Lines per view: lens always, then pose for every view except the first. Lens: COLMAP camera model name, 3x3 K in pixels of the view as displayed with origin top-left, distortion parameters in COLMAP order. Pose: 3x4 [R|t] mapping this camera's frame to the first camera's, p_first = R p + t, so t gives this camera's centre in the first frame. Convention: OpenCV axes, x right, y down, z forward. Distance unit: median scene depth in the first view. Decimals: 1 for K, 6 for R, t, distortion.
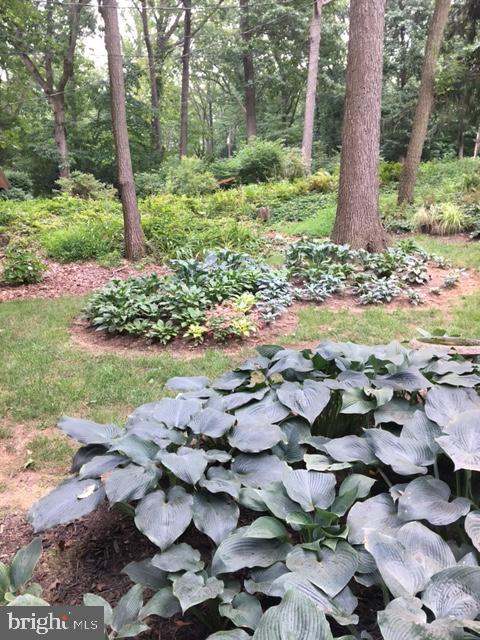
lens RADIAL K [[537.8, 0, 240.0], [0, 537.8, 320.0], [0, 0, 1]] dist [0.079868, -0.122008]
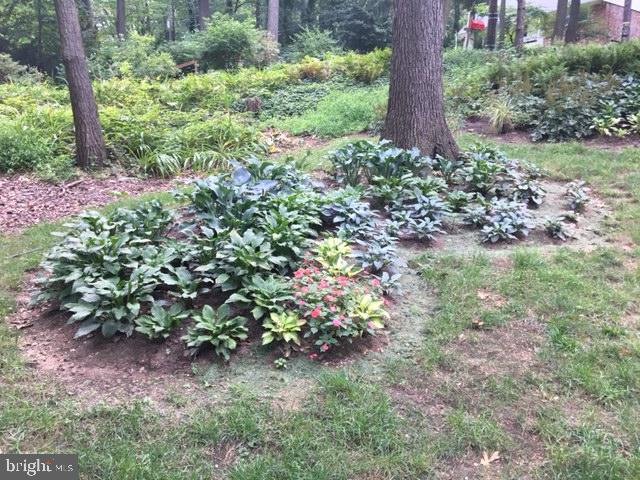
lens RADIAL K [[537.8, 0, 320.0], [0, 537.8, 240.0], [0, 0, 1]] dist [0.079868, -0.122008]
pose [[0.969035, -0.049985, 0.241810, -0.108850], [0.038442, 0.997895, 0.052224, -0.057903], [-0.243911, -0.041311, 0.968917, 0.304274]]
